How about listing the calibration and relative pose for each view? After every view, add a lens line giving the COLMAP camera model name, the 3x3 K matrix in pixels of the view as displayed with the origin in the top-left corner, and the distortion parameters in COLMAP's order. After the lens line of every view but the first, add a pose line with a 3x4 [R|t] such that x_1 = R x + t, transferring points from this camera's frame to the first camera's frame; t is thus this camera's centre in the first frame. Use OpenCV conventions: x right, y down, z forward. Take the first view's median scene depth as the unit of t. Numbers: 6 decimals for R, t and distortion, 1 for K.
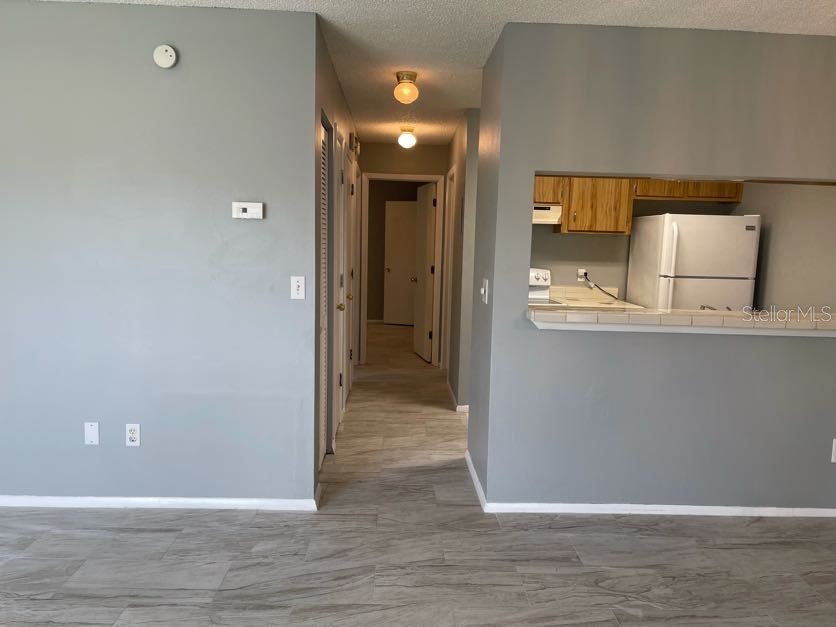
lens RADIAL K [[629.8, 0, 418.0], [0, 629.8, 313.5], [0, 0, 1]] dist [0.072087, -0.095370]
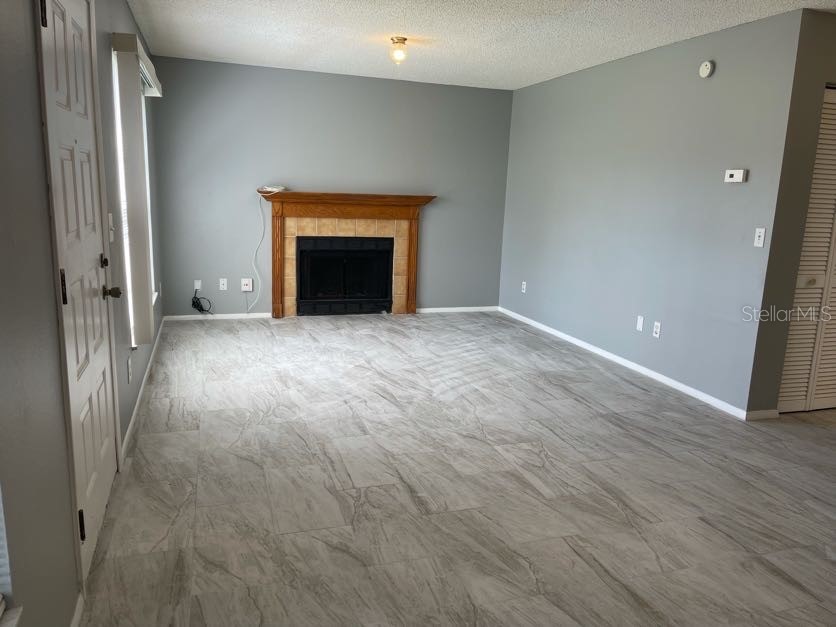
lens RADIAL K [[629.8, 0, 418.0], [0, 629.8, 313.5], [0, 0, 1]] dist [0.072087, -0.095370]
pose [[0.276886, 0.169987, -0.945748, 0.821370], [-0.132081, 0.981619, 0.137765, 0.020442], [0.951782, 0.086770, 0.294249, 0.013920]]
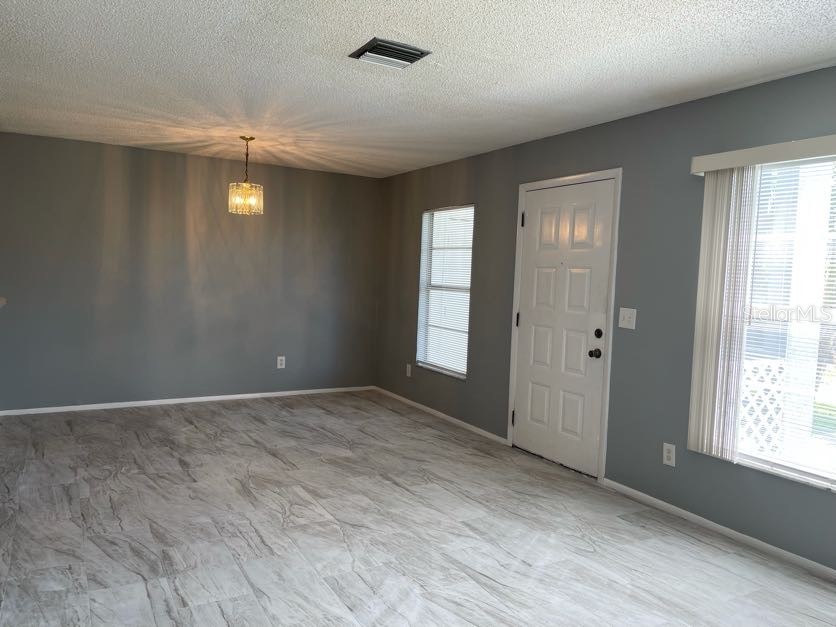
lens RADIAL K [[629.8, 0, 418.0], [0, 629.8, 313.5], [0, 0, 1]] dist [0.072087, -0.095370]
pose [[-0.462338, -0.102132, 0.880802, -1.151744], [0.044658, 0.989402, 0.138166, -0.123570], [-0.885579, 0.103214, -0.452877, 0.816945]]
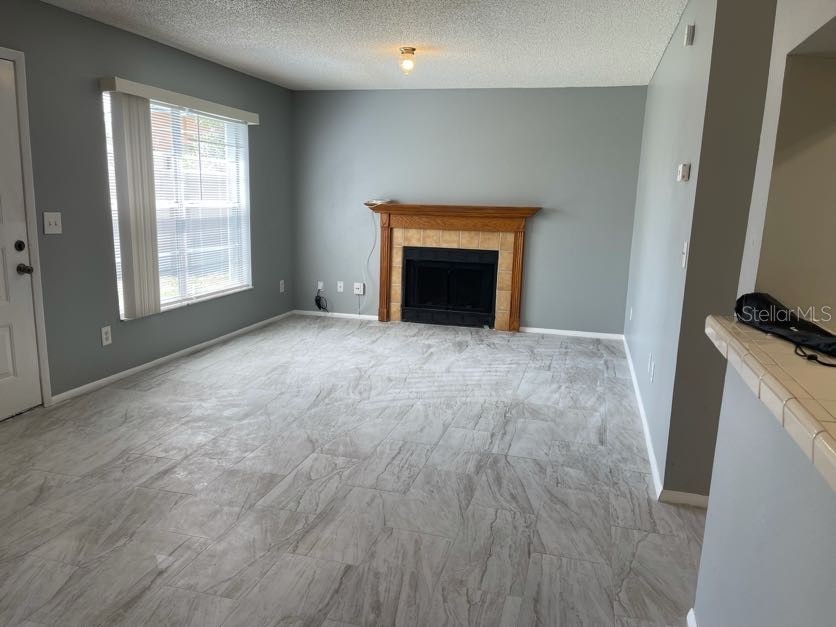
lens RADIAL K [[629.8, 0, 418.0], [0, 629.8, 313.5], [0, 0, 1]] dist [0.072087, -0.095370]
pose [[-0.294247, 0.137992, -0.945715, 0.790114], [-0.139488, 0.972725, 0.185333, -0.074020], [0.945496, 0.186449, -0.266973, 0.890547]]
